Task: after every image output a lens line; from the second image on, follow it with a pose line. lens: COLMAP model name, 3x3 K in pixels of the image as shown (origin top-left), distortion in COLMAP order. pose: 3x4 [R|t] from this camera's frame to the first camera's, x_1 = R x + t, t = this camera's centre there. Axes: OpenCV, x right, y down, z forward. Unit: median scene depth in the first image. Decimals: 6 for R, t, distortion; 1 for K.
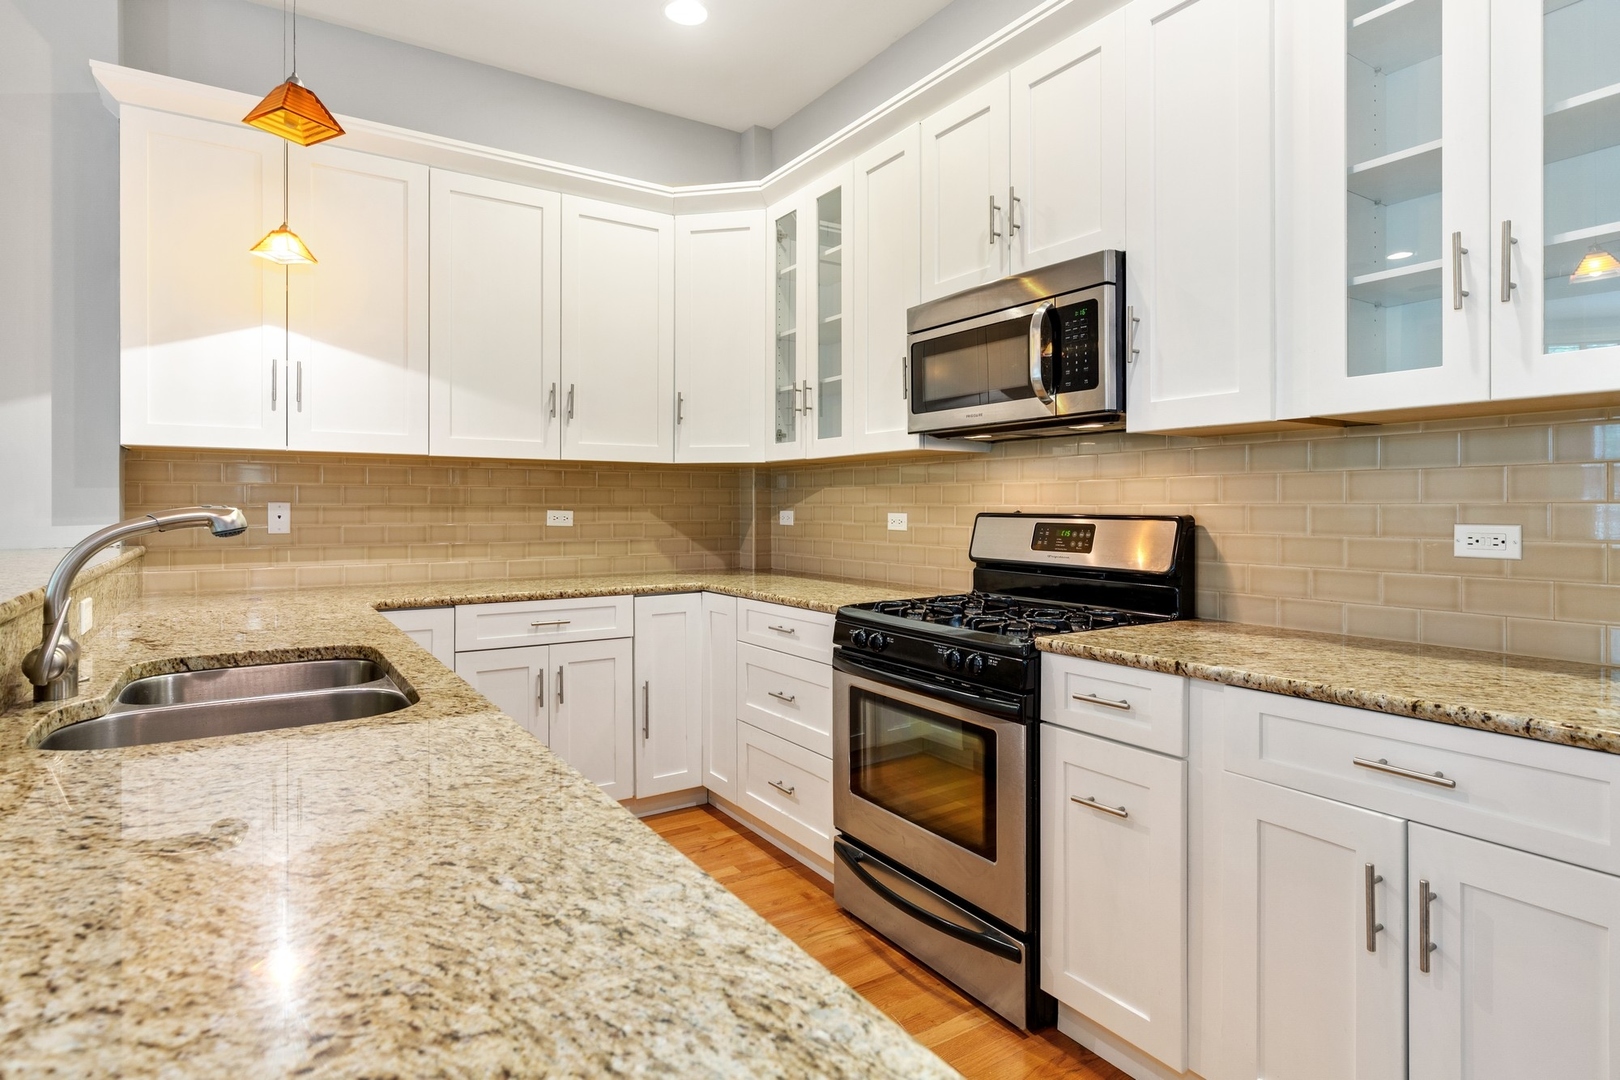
lens RADIAL K [[855.1, 0, 800.5], [0, 855.1, 509.4], [0, 0, 1]] dist [0.002548, -0.002834]
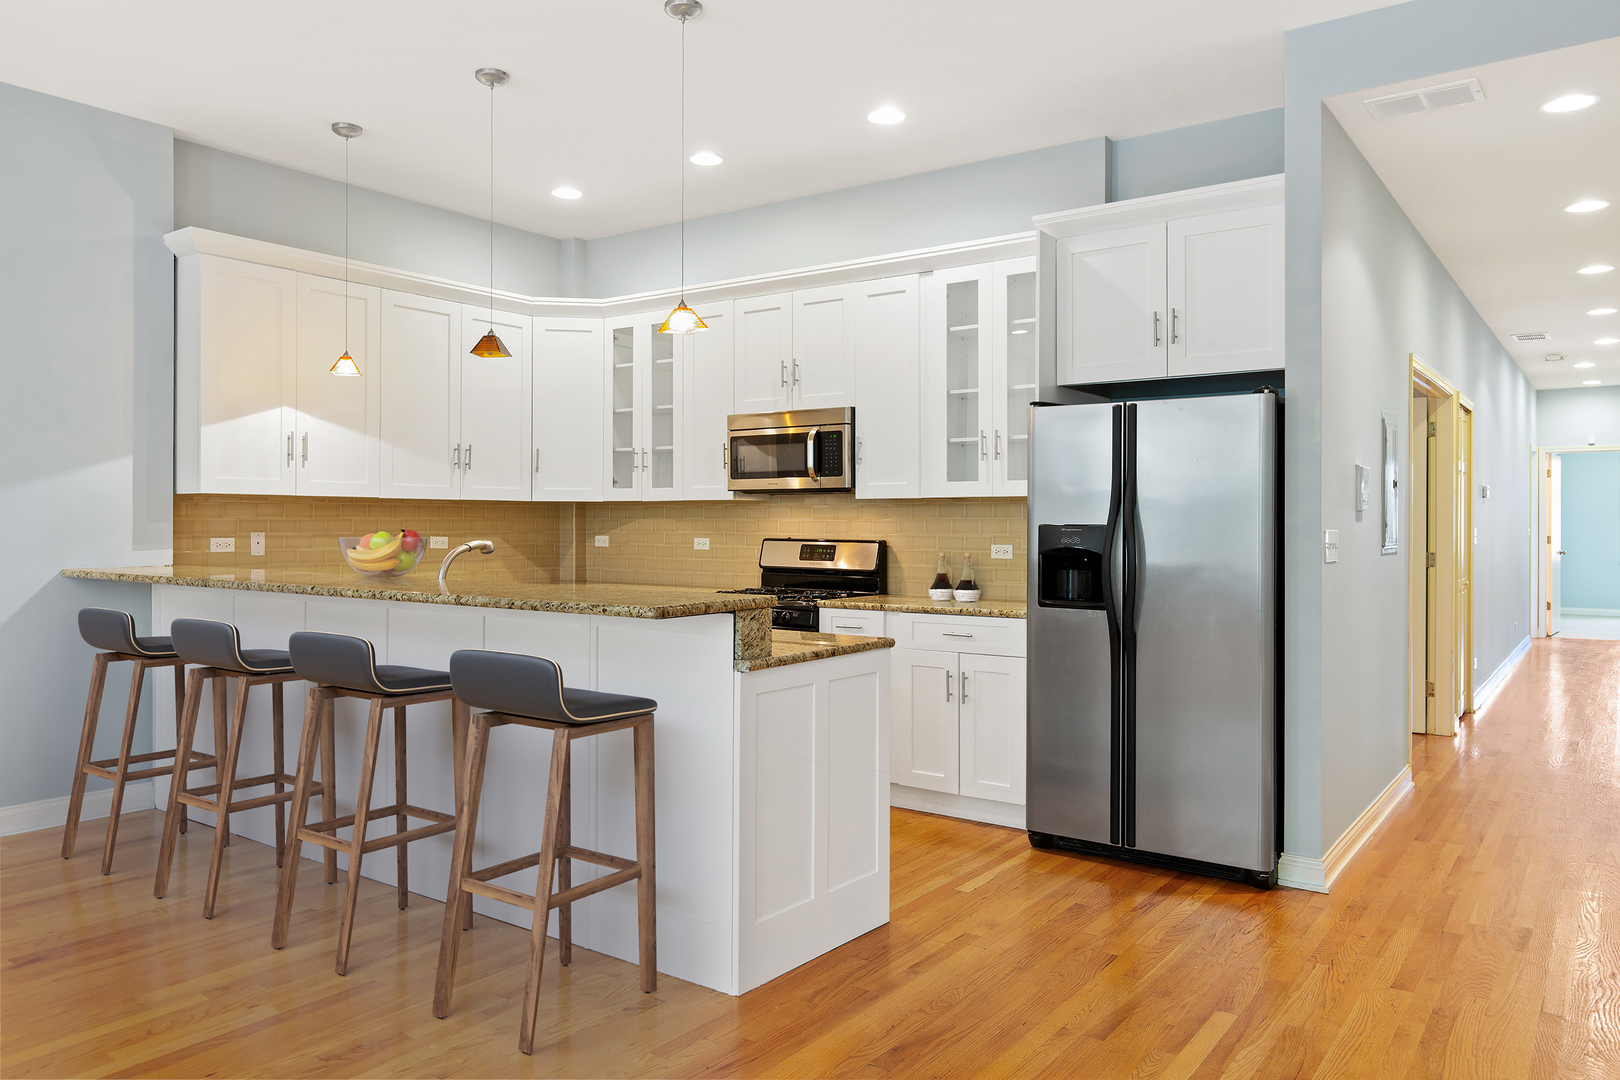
lens RADIAL K [[1126.0, 0, 801.9], [0, 1126.0, 530.4], [0, 0, 1]] dist [0.001353, 0.000506]
pose [[0.933559, -0.001569, 0.358421, -0.485911], [-0.000591, 0.999982, 0.005916, -0.023193], [-0.358424, -0.005735, 0.933541, -1.008117]]
